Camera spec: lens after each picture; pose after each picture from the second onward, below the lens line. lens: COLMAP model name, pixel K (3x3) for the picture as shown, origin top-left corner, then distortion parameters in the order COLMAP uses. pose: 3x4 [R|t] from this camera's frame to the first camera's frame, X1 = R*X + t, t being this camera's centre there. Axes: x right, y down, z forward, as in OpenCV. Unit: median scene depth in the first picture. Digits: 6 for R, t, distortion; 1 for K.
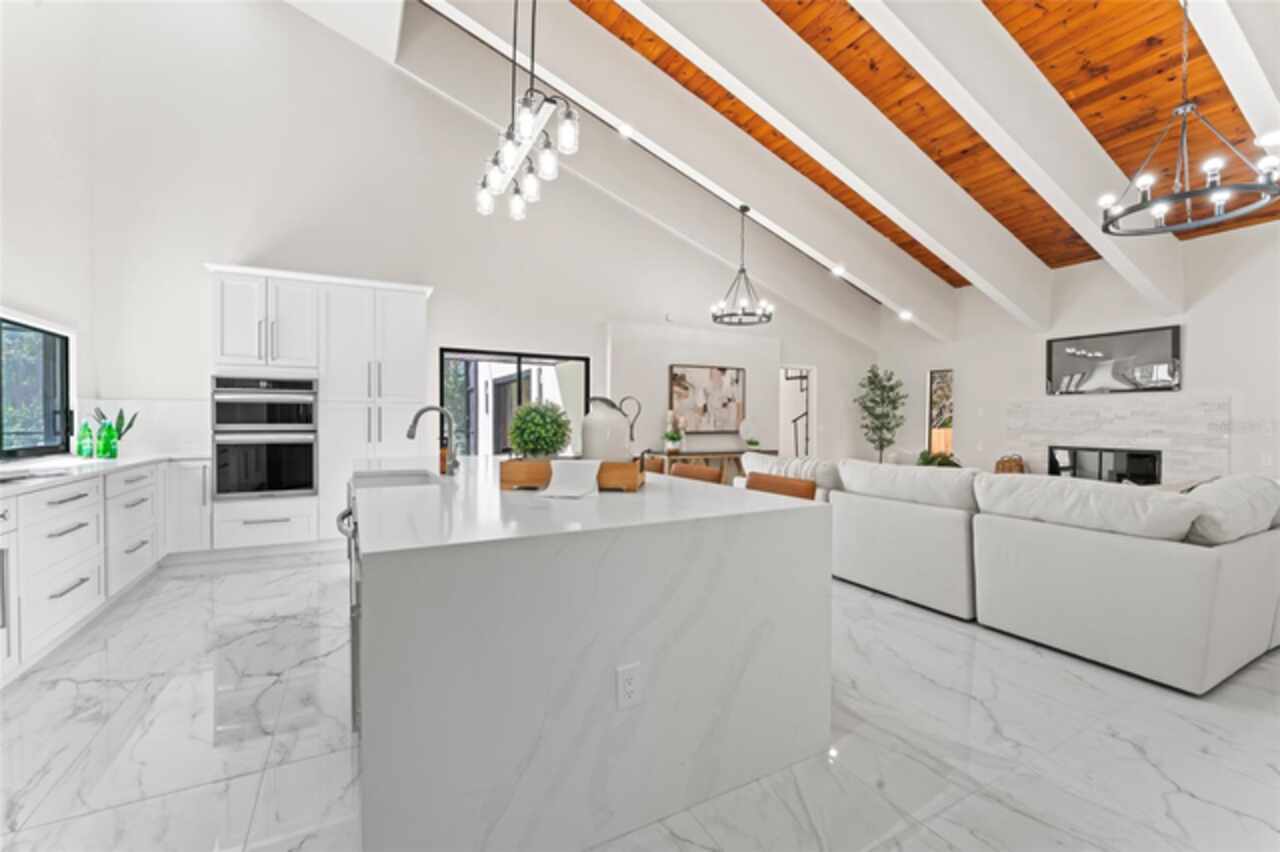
lens RADIAL K [[527.8, 0, 638.3], [0, 527.8, 428.3], [0, 0, 1]] dist [-0.001501, -0.000335]
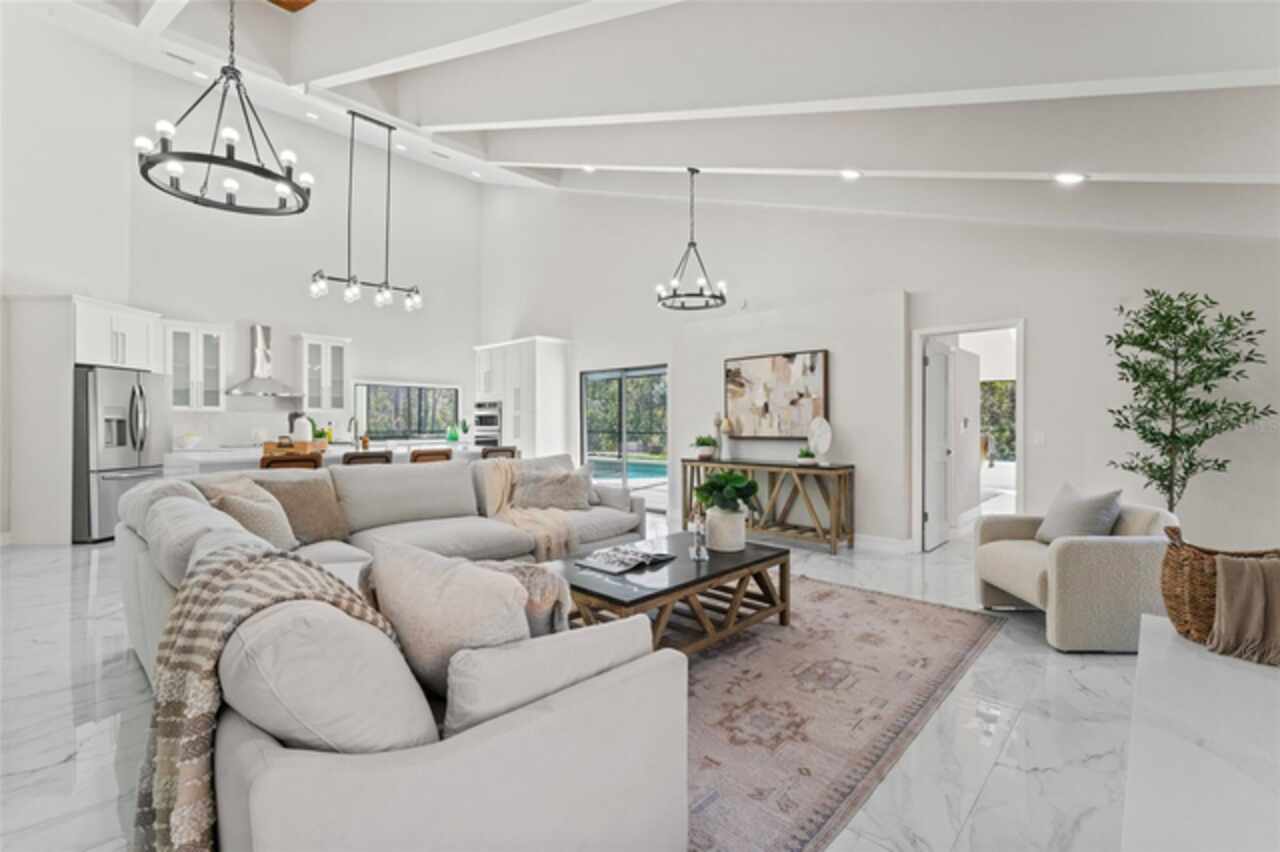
lens RADIAL K [[540.0, 0, 637.5], [0, 540.0, 423.7], [0, 0, 1]] dist [0.003957, 0.000281]
pose [[0.279970, -0.010720, -0.959949, 0.855168], [-0.025059, 0.999515, -0.018471, 0.005910], [0.959682, 0.029226, 0.279566, 0.586277]]
